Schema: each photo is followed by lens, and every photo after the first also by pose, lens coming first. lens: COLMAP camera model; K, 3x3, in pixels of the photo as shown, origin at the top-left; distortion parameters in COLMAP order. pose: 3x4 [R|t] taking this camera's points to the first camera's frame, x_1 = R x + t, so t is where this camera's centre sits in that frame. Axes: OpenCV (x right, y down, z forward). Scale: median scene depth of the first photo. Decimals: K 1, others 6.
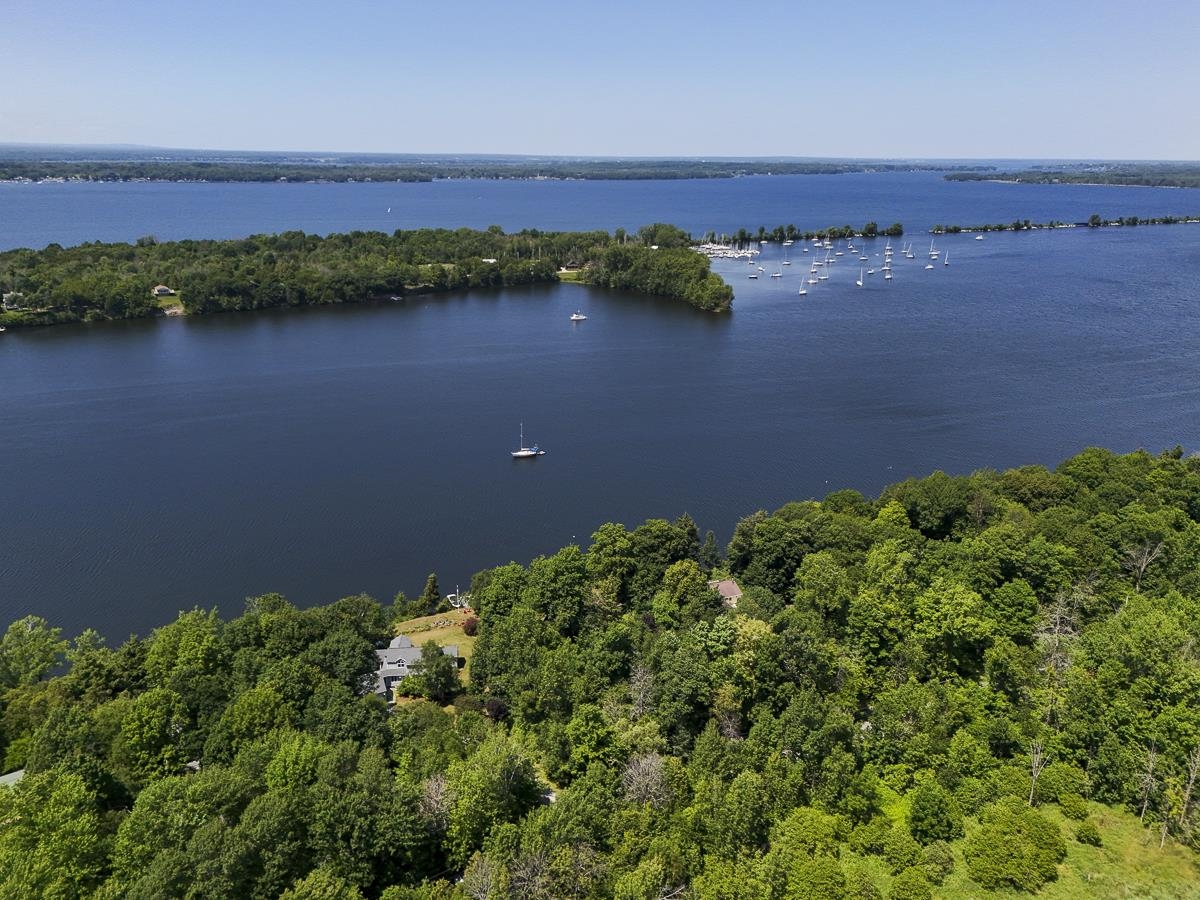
lens RADIAL K [[862.1, 0, 600.0], [0, 862.1, 450.0], [0, 0, 1]] dist [0.095747, -0.097058]
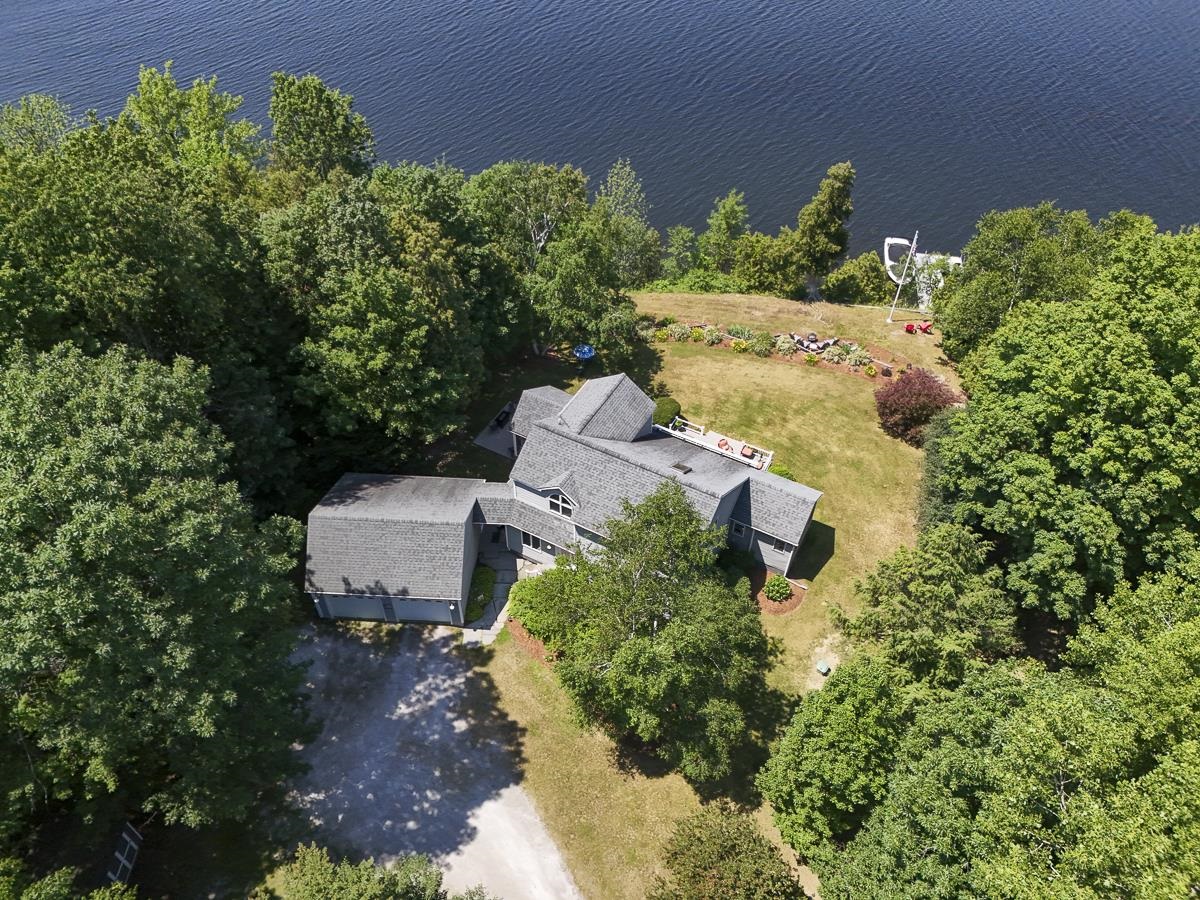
lens RADIAL K [[882.2, 0, 600.0], [0, 882.2, 450.0], [0, 0, 1]] dist [0.047005, 0.002336]
pose [[0.832049, 0.403850, -0.380263, -0.113517], [-0.183177, 0.847110, 0.498849, 0.093041], [0.523585, -0.345411, 0.778813, 0.703086]]
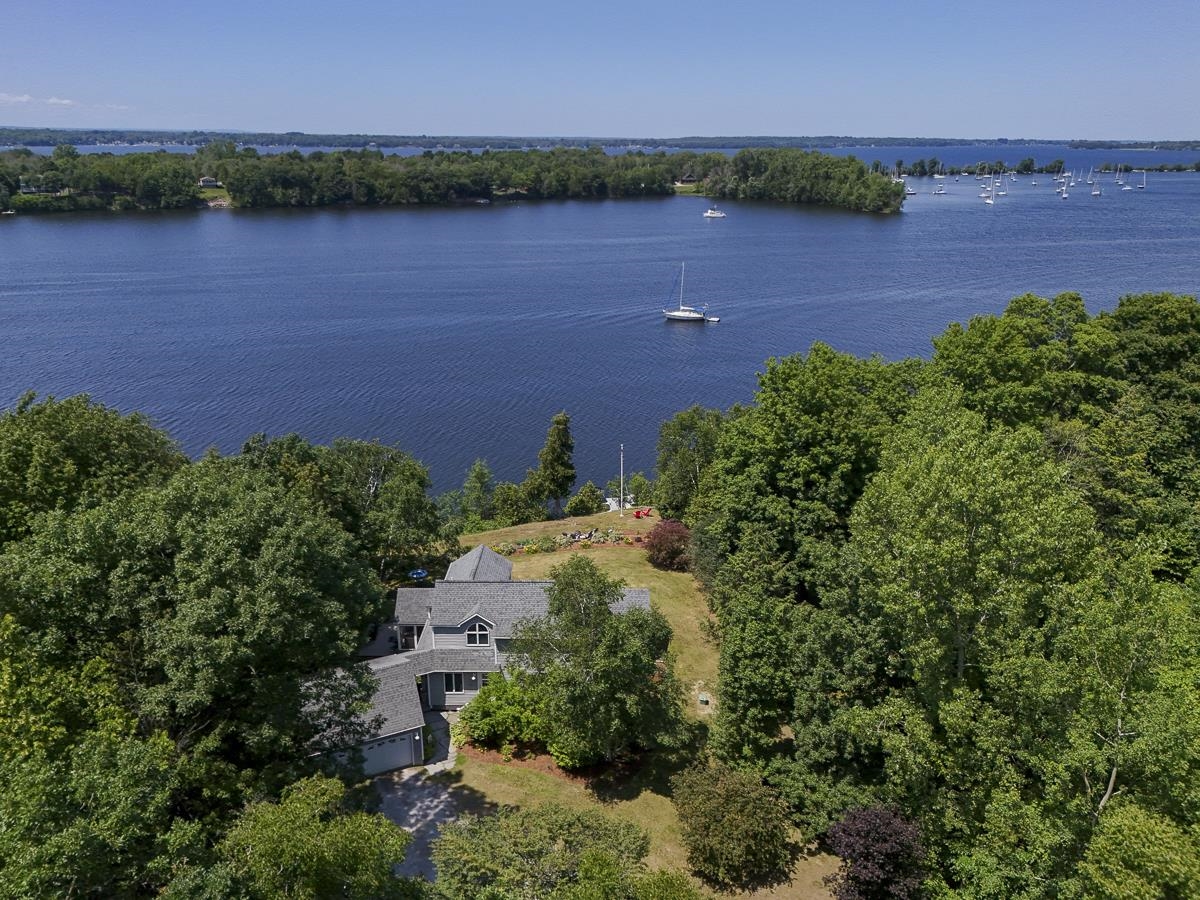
lens RADIAL K [[862.1, 0, 600.0], [0, 862.1, 450.0], [0, 0, 1]] dist [0.095747, -0.097058]
pose [[0.995525, 0.027897, -0.090290, -0.138776], [-0.026584, 0.999523, 0.015712, 0.151740], [0.090685, -0.013241, 0.995792, 0.607730]]
